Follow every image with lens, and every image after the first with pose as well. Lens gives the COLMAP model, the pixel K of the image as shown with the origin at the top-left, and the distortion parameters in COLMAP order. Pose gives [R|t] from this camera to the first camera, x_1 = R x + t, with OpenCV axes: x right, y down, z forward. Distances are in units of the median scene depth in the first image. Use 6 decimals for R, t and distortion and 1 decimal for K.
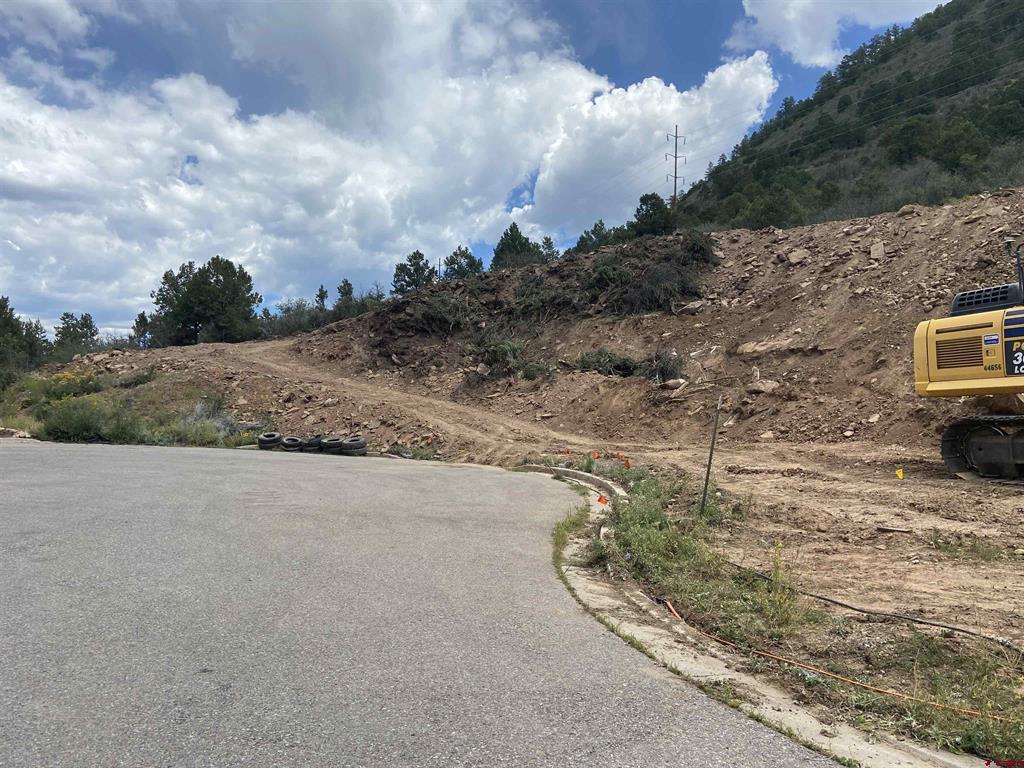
lens RADIAL K [[788.0, 0, 524.6], [0, 788.0, 387.1], [0, 0, 1]] dist [0.101781, -0.140571]
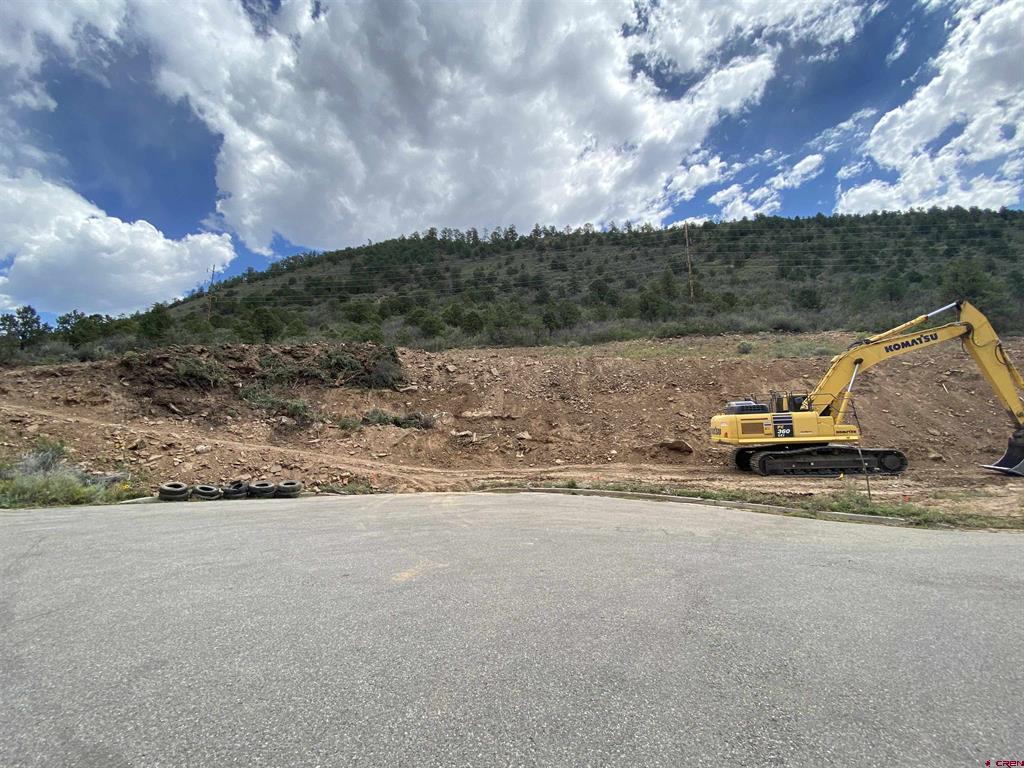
lens RADIAL K [[407.5, 0, 512.0], [0, 407.5, 384.0], [0, 0, 1]] dist [0.025840, -0.024753]
pose [[0.598276, 0.102731, 0.794678, -0.321557], [-0.010964, 0.992704, -0.120076, -0.004525], [-0.801215, 0.063125, 0.595037, 0.245871]]
